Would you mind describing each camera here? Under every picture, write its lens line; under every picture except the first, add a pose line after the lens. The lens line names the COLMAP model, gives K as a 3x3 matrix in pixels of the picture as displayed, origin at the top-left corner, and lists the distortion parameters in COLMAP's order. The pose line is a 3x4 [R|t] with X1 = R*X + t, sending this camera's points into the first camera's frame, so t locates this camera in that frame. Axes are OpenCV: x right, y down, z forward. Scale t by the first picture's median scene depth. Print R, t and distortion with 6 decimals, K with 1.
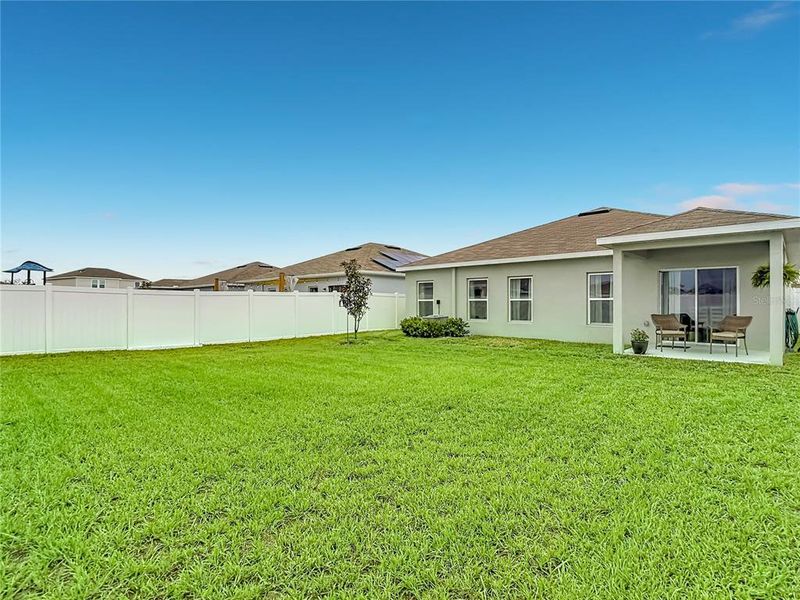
lens RADIAL K [[435.6, 0, 404.7], [0, 435.6, 298.4], [0, 0, 1]] dist [-0.012847, -0.003103]
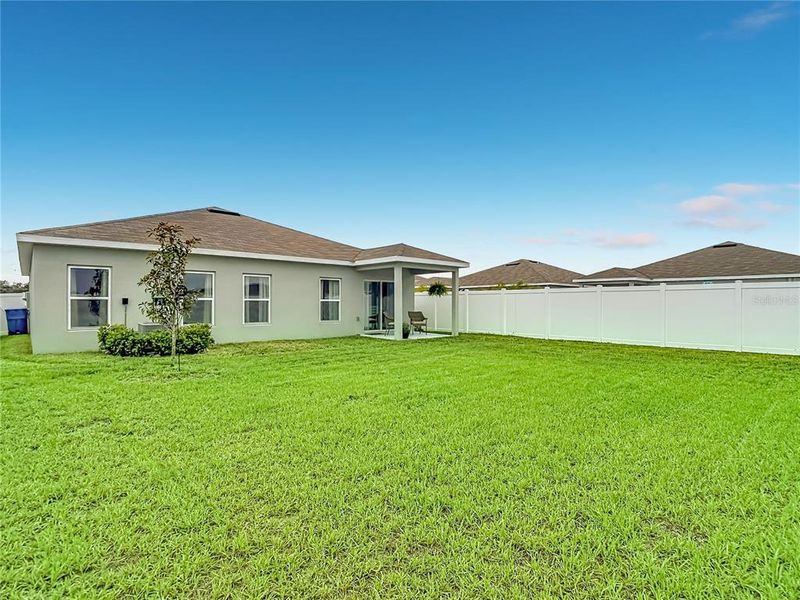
lens RADIAL K [[435.6, 0, 404.7], [0, 435.6, 298.4], [0, 0, 1]] dist [-0.012847, -0.003103]
pose [[0.034609, 0.014808, 0.999291, -0.717296], [-0.014321, 0.999795, -0.014320, 0.009813], [-0.999298, -0.013815, 0.034814, 0.735371]]
